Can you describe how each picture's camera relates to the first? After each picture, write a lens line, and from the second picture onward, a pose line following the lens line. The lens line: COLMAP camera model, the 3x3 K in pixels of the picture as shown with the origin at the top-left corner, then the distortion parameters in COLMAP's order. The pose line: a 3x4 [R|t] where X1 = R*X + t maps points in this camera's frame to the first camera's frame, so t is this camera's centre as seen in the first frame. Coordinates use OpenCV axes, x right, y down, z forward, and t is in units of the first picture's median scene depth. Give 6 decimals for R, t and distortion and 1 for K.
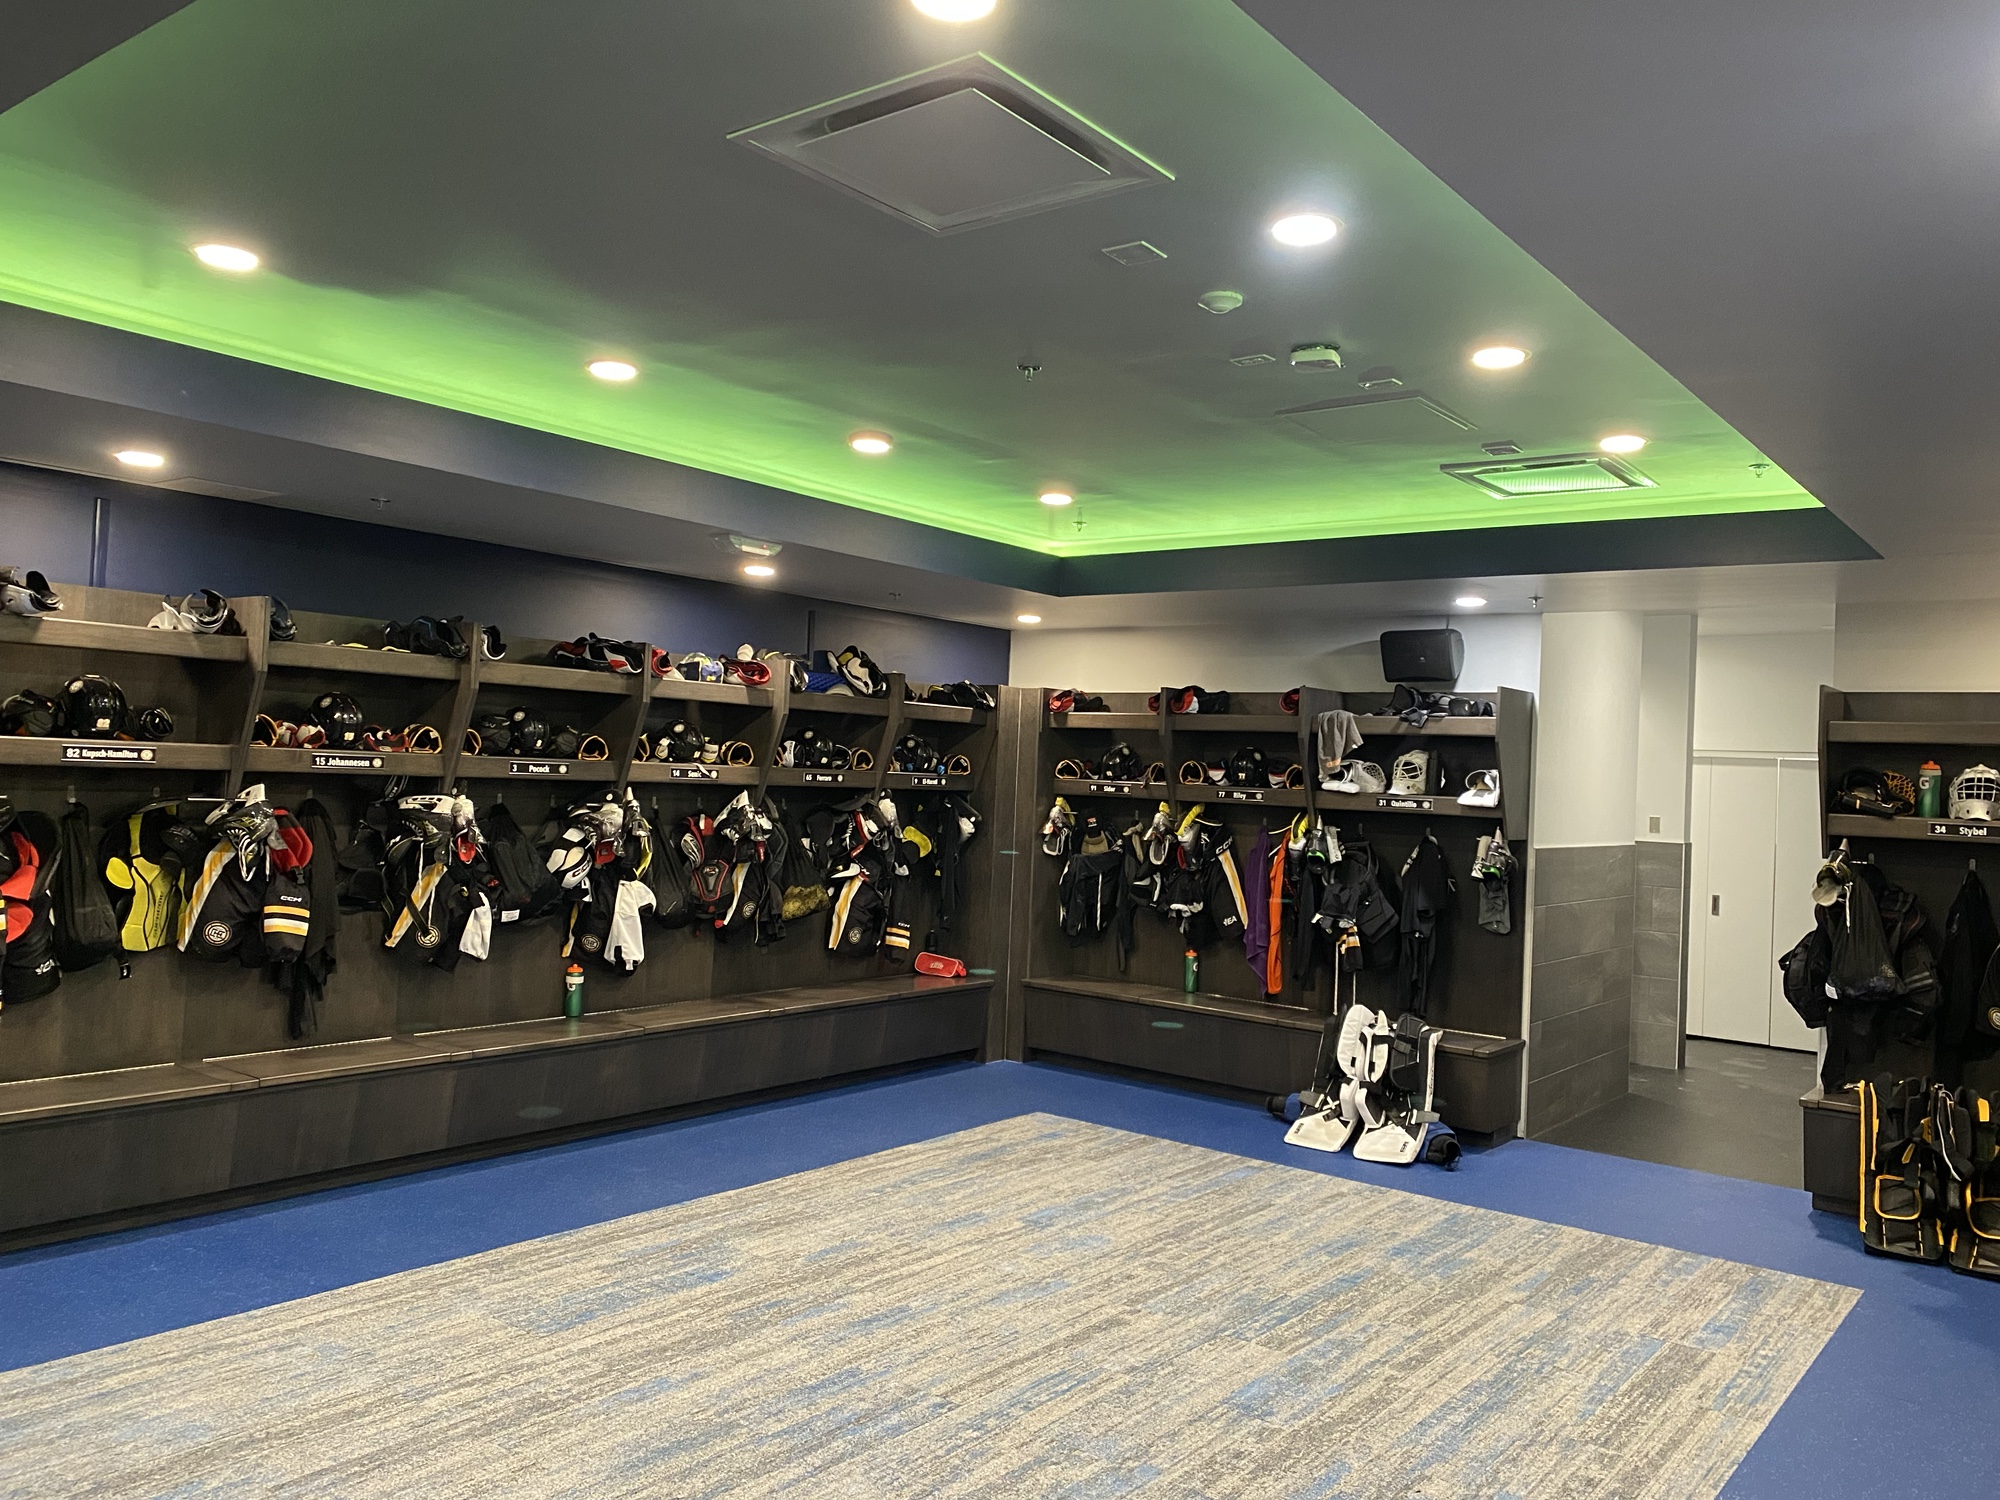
lens RADIAL K [[1521.9, 0, 1008.5], [0, 1521.9, 752.2], [0, 0, 1]] dist [0.006340, 0.005531]
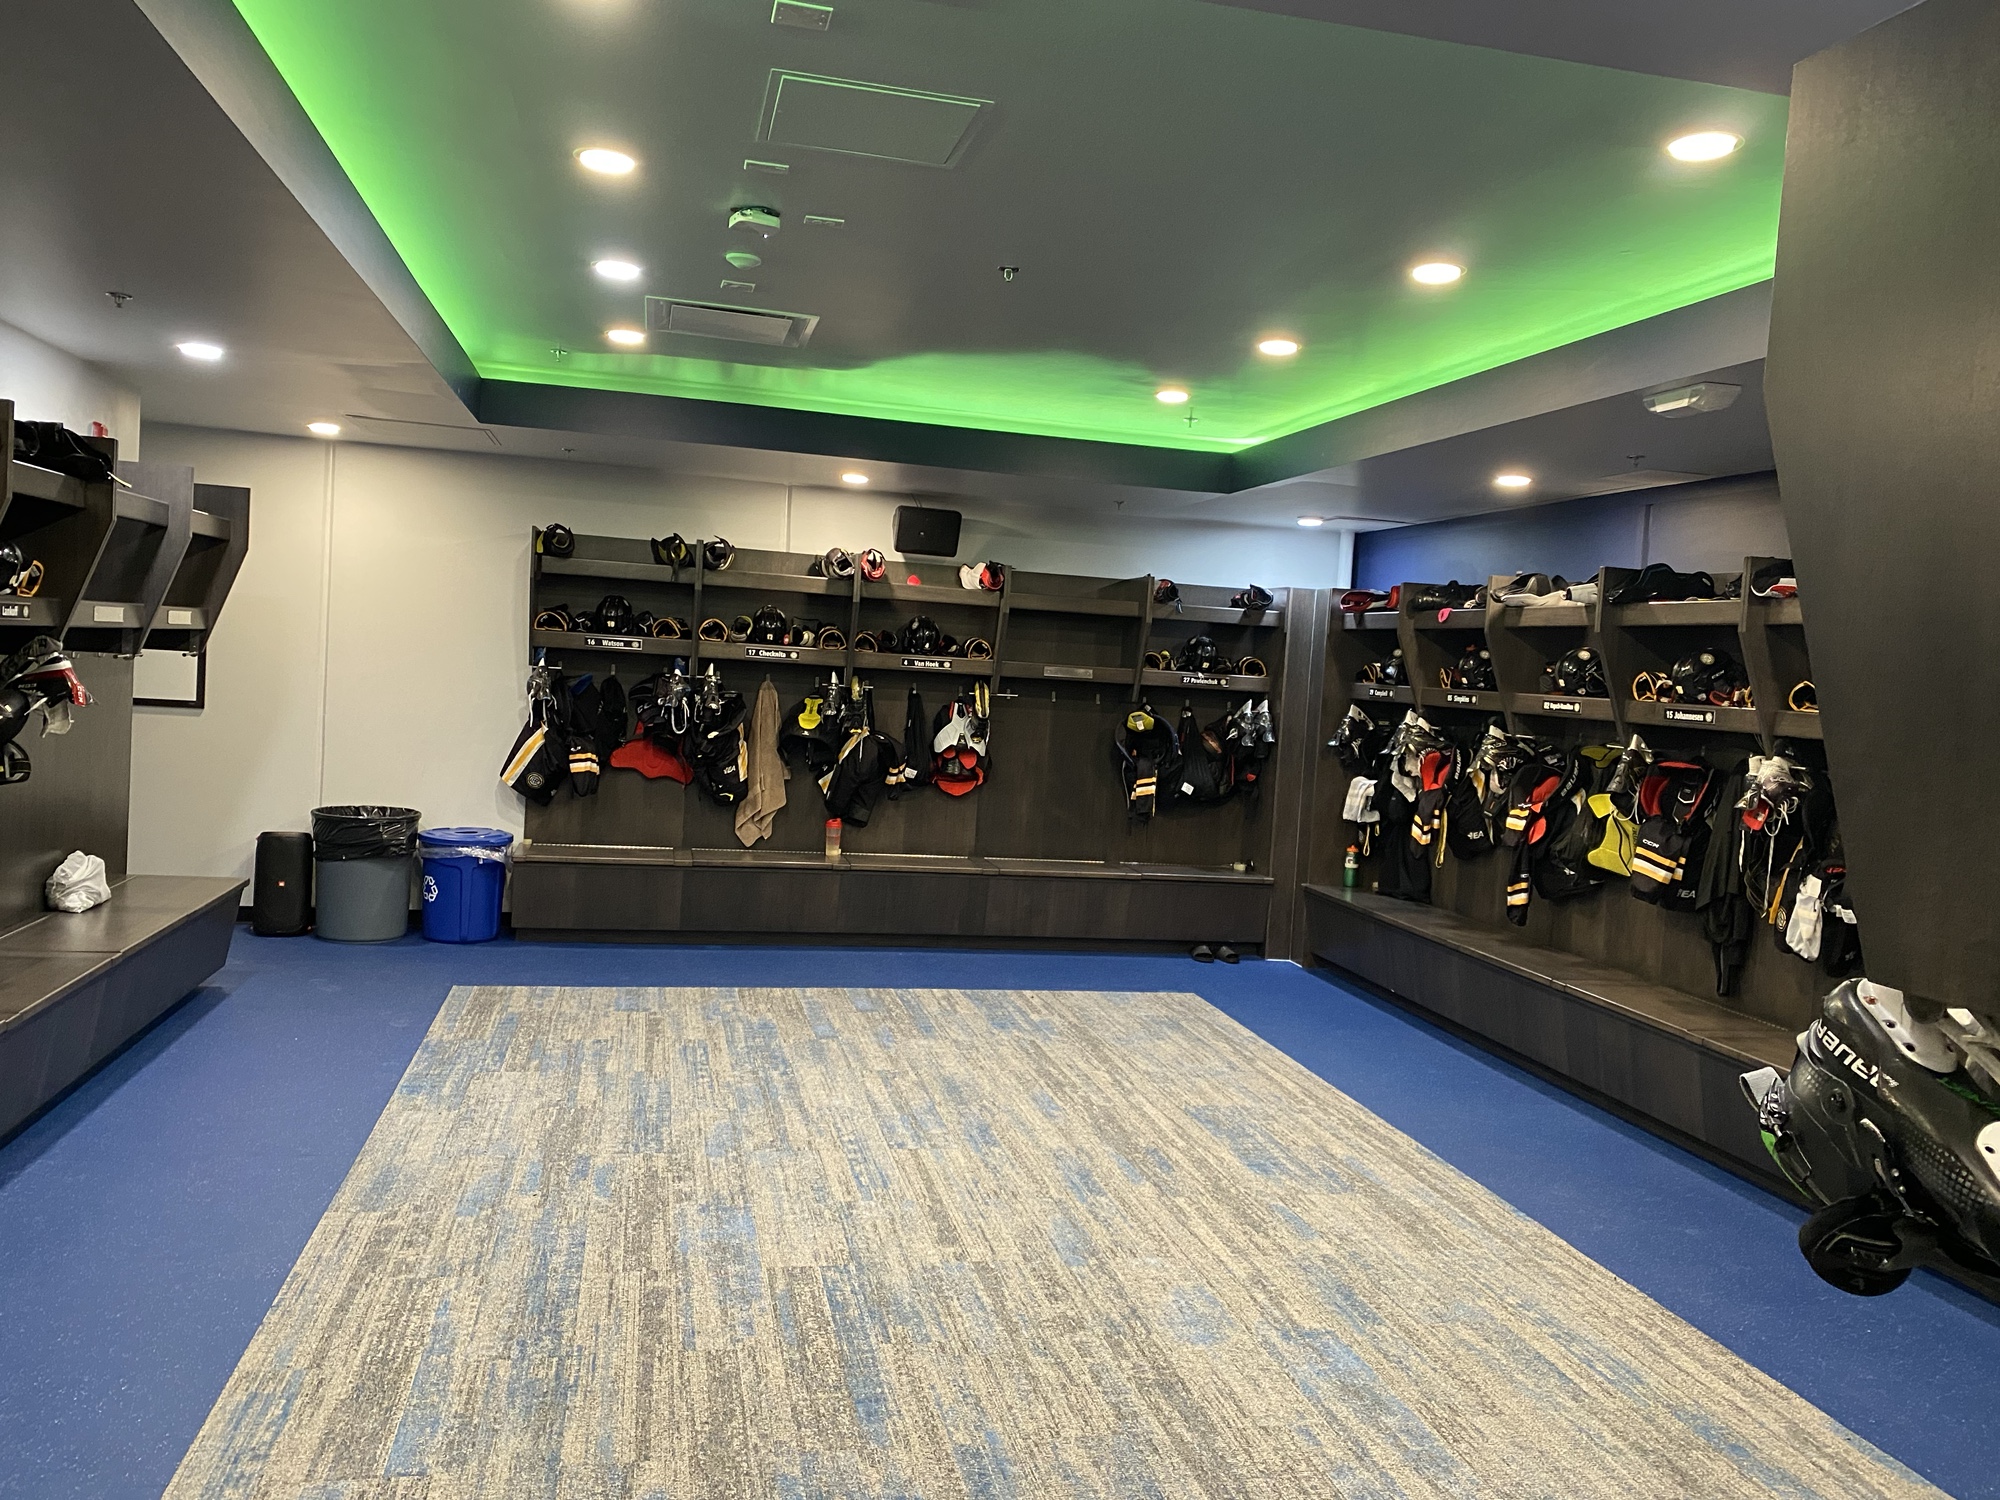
lens RADIAL K [[1521.9, 0, 1008.5], [0, 1521.9, 745.7], [0, 0, 1]] dist [0.006340, 0.005531]
pose [[-0.623015, -0.038298, -0.781272, 0.786393], [-0.082861, 0.996412, 0.017233, 0.057499], [0.777809, 0.075473, -0.623953, 1.595636]]
